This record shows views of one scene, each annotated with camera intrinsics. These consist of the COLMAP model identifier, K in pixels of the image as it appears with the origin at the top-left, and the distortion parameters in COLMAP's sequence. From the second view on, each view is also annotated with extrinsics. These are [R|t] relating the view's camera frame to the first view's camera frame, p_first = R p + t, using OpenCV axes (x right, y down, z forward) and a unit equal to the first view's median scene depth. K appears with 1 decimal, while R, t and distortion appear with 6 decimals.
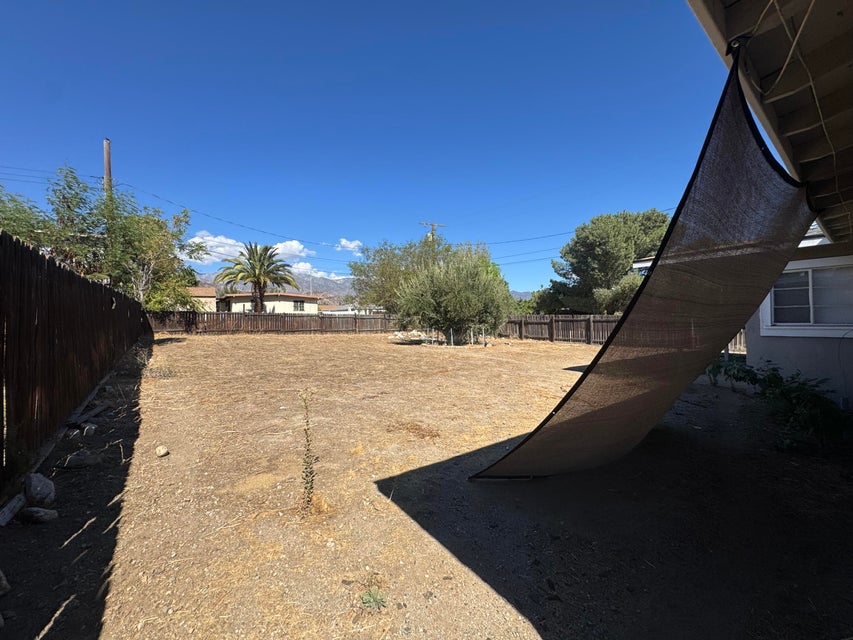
lens RADIAL K [[339.0, 0, 426.5], [0, 339.0, 320.0], [0, 0, 1]] dist [-0.001892, 0.000069]
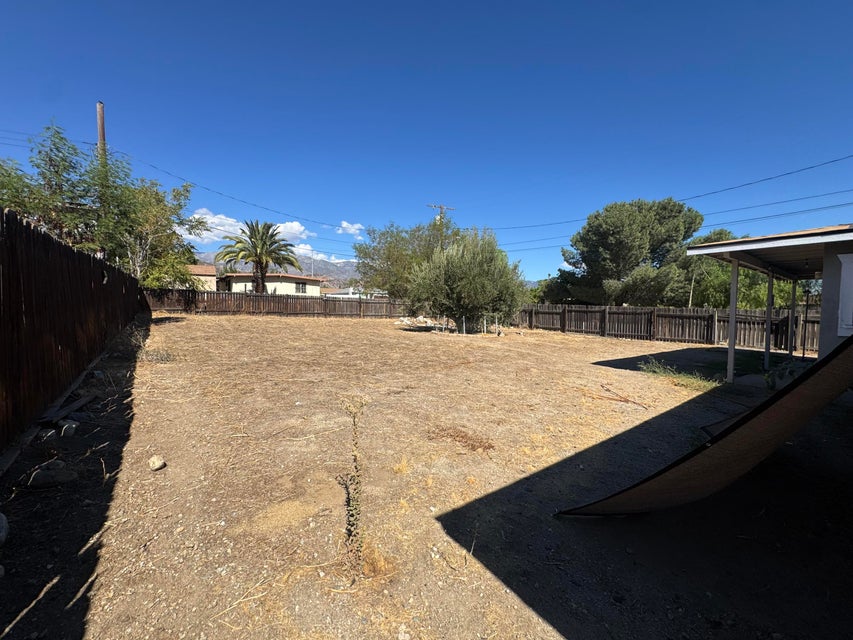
lens RADIAL K [[339.0, 0, 426.5], [0, 339.0, 320.0], [0, 0, 1]] dist [-0.001892, 0.000069]
pose [[0.999557, 0.029618, 0.002916, -0.027804], [-0.029713, 0.998711, 0.041142, 0.000349], [-0.001694, -0.041210, 0.999149, 0.037805]]
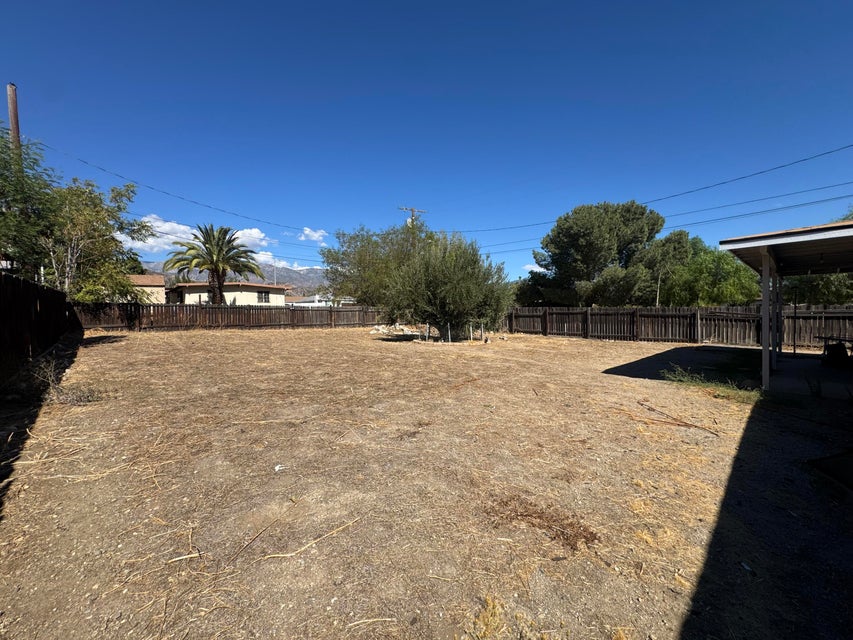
lens RADIAL K [[339.0, 0, 426.5], [0, 339.0, 320.0], [0, 0, 1]] dist [-0.001892, 0.000069]
pose [[0.995243, -0.003894, 0.097345, -0.057856], [0.001477, 0.999689, 0.024882, -0.003951], [-0.097411, -0.024620, 0.994940, 0.100743]]
